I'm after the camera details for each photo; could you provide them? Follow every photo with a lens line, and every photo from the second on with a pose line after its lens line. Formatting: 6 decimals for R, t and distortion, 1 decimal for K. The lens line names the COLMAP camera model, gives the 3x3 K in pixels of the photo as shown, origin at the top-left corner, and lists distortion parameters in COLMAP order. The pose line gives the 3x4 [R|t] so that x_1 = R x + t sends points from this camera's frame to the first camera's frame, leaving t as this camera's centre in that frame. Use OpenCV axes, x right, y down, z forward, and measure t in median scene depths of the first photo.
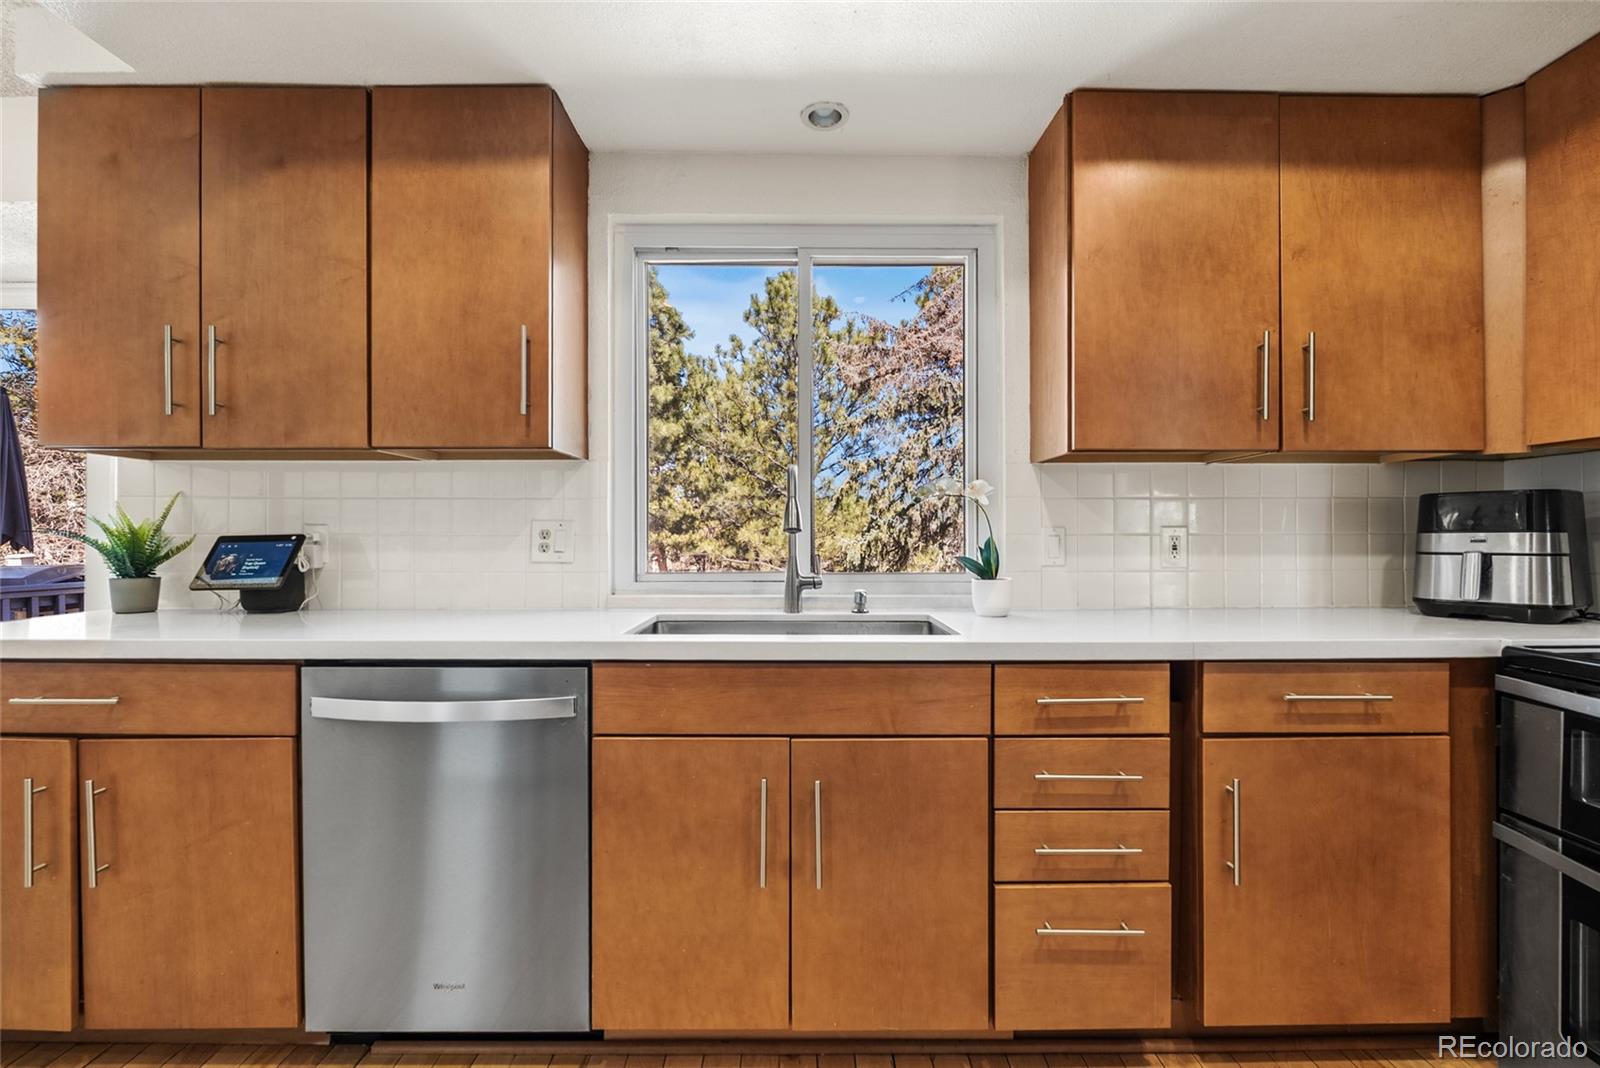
lens RADIAL K [[732.2, 0, 802.9], [0, 732.2, 534.7], [0, 0, 1]] dist [-0.002515, -0.000718]
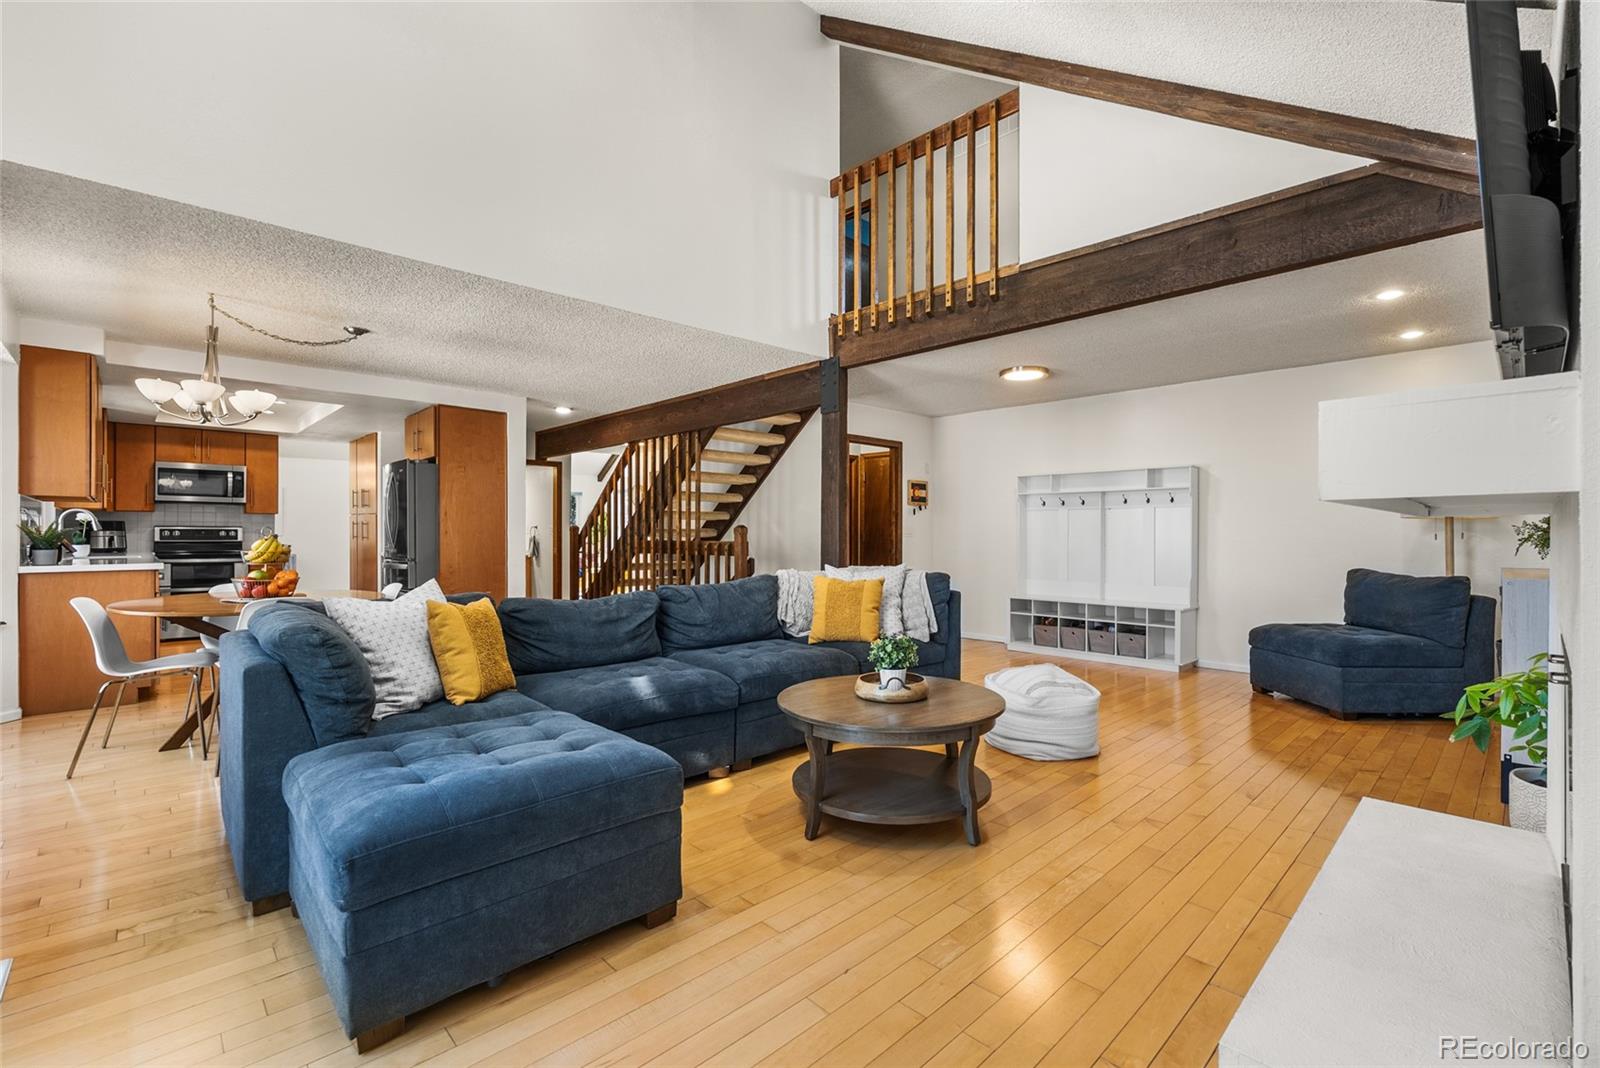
lens RADIAL K [[716.9, 0, 799.4], [0, 716.9, 537.2], [0, 0, 1]] dist [-0.003685, -0.000240]
pose [[-0.682196, -0.003834, 0.731160, -4.598792], [-0.000901, 0.999990, 0.004403, 0.011484], [-0.731169, 0.002345, -0.682192, 0.918729]]
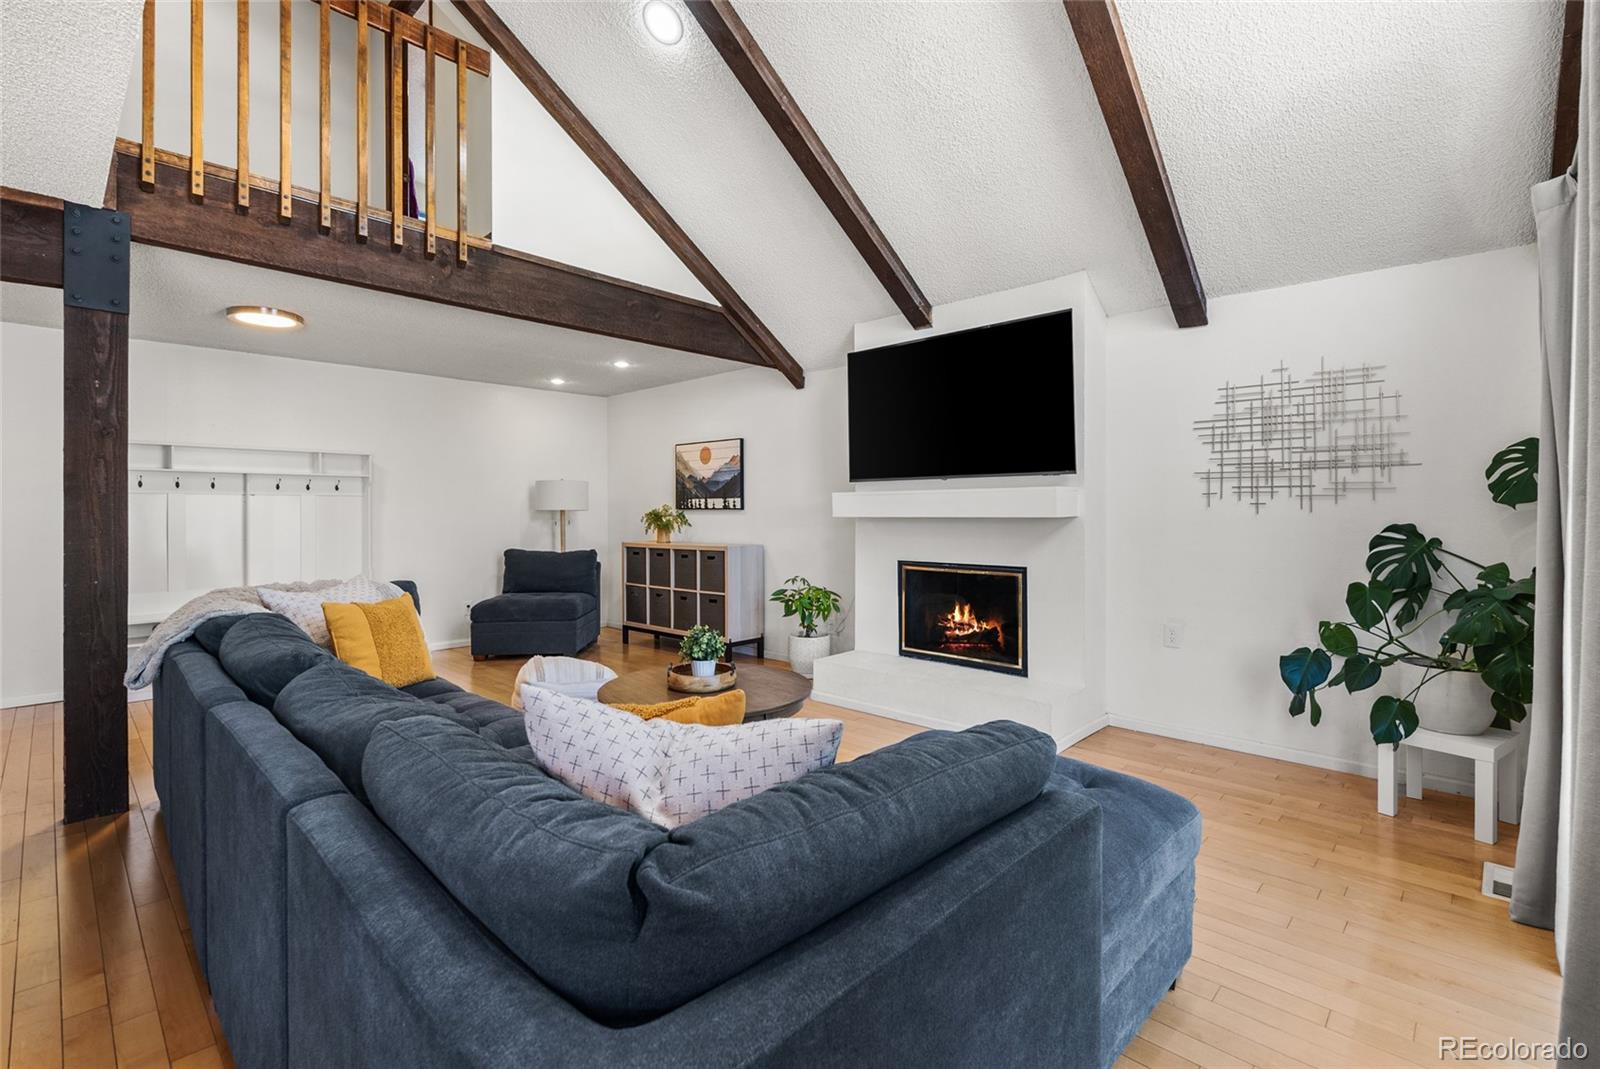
lens RADIAL K [[723.5, 0, 805.9], [0, 723.5, 515.1], [0, 0, 1]] dist [-0.001768, -0.000189]
pose [[-0.690896, 0.007708, -0.722913, -2.451237], [0.004464, 0.999970, 0.006397, -0.040589], [0.722941, 0.001193, -0.690909, 1.032693]]
